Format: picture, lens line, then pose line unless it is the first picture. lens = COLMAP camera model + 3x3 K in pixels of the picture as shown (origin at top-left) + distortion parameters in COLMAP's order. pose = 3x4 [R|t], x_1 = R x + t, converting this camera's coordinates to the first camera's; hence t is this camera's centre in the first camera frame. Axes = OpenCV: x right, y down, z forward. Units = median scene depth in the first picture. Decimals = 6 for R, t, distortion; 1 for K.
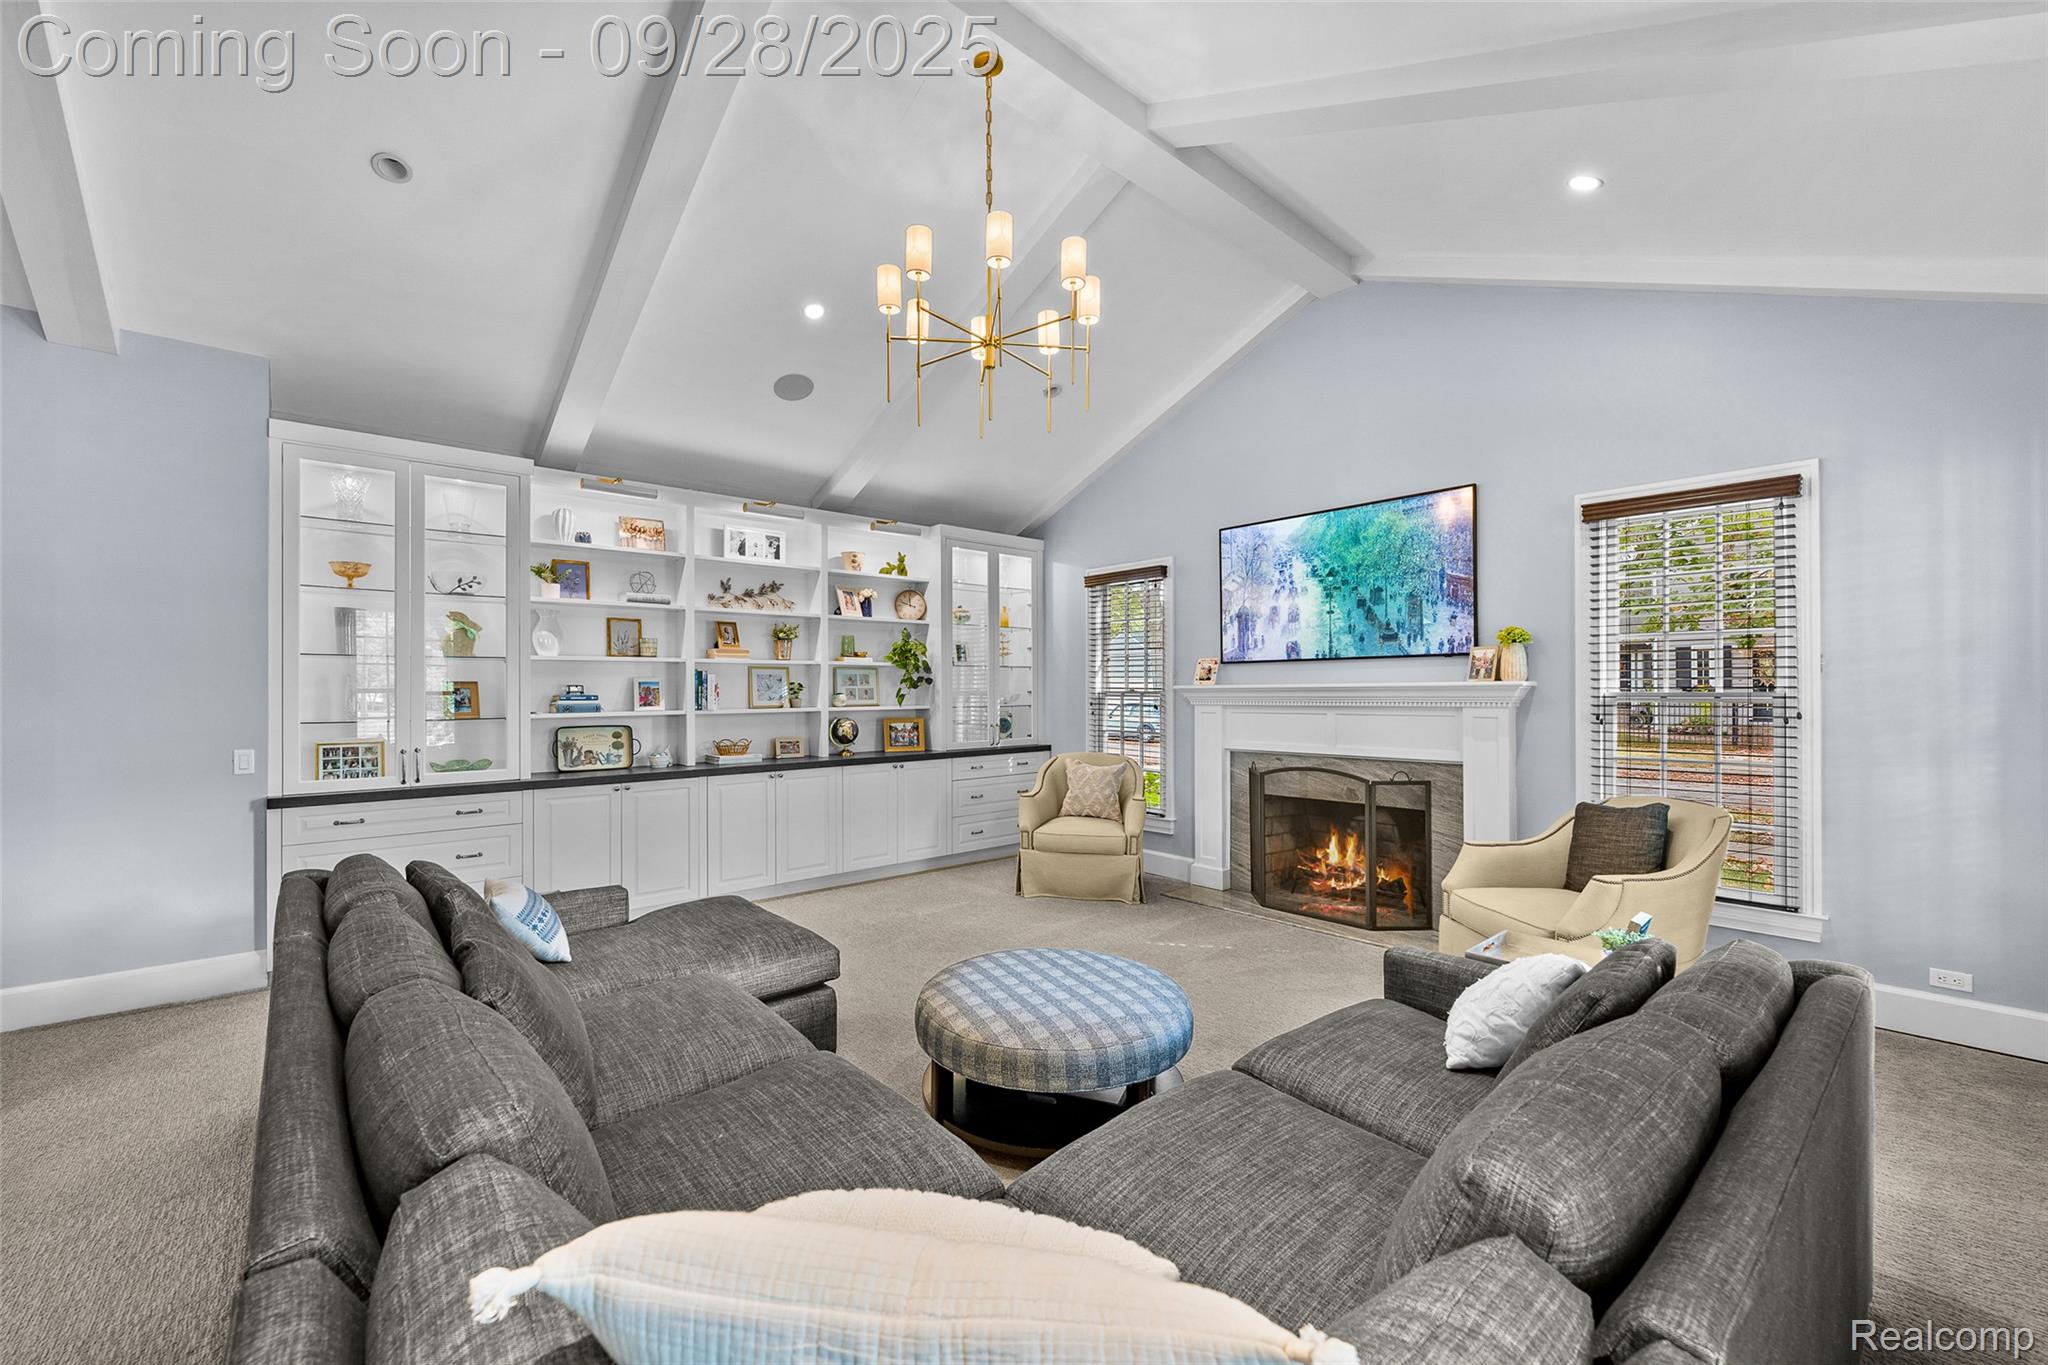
lens RADIAL K [[834.8, 0, 1024.0], [0, 834.8, 682.5], [0, 0, 1]] dist [-0.000277, -0.000028]
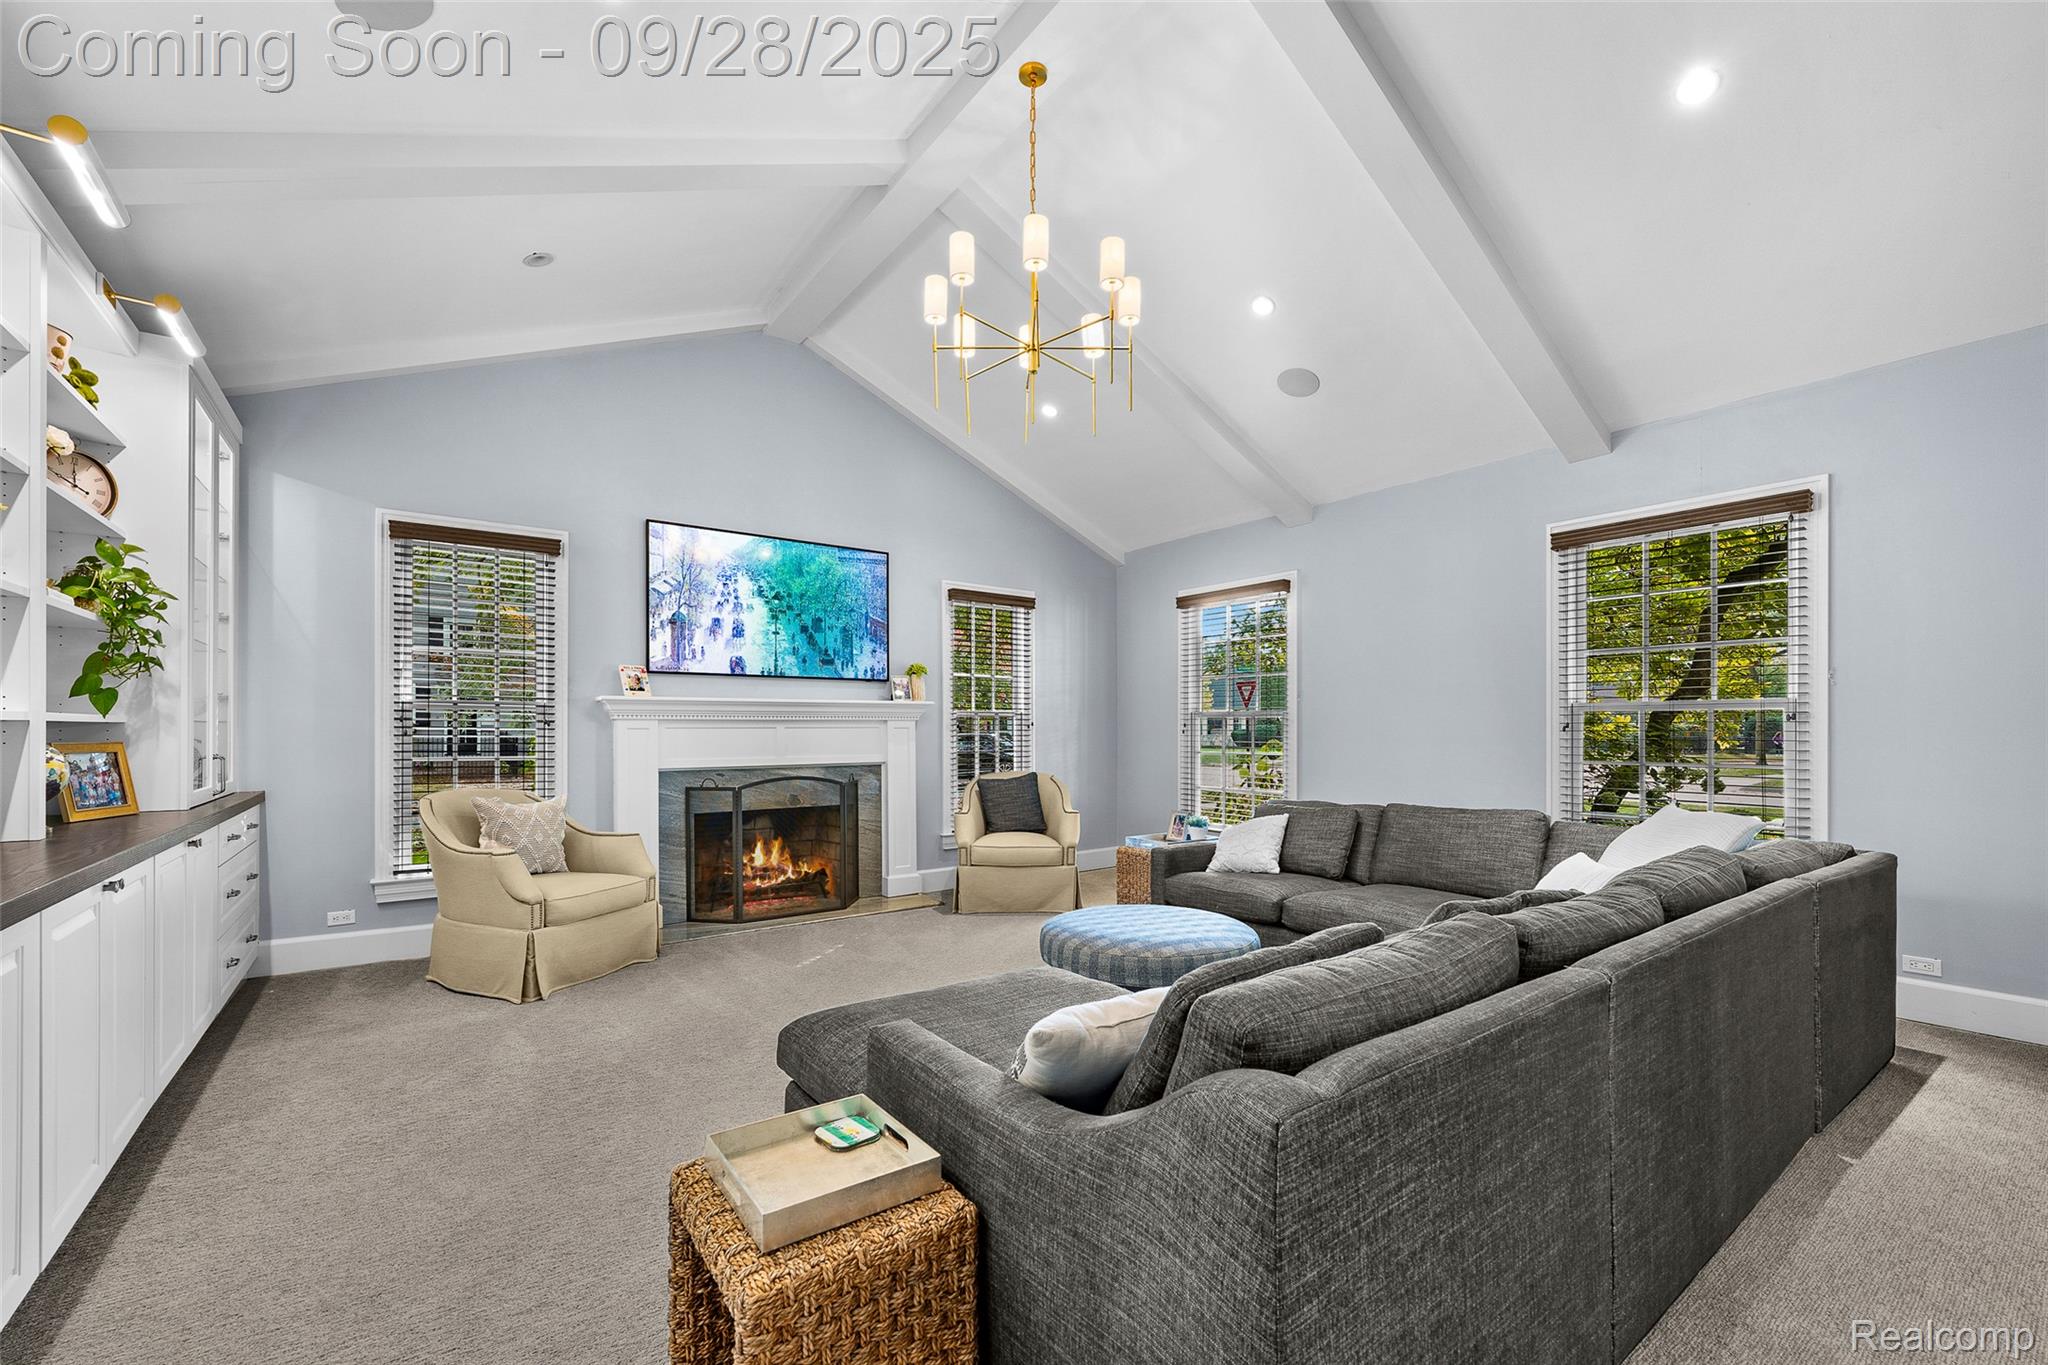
lens RADIAL K [[829.6, 0, 1025.6], [0, 829.6, 732.0], [0, 0, 1]] dist [0.000201, -0.000160]
pose [[0.091179, -0.002070, 0.995832, -0.666246], [-0.013141, 0.999908, 0.003282, 0.035377], [-0.995748, -0.013386, 0.091143, 0.582429]]
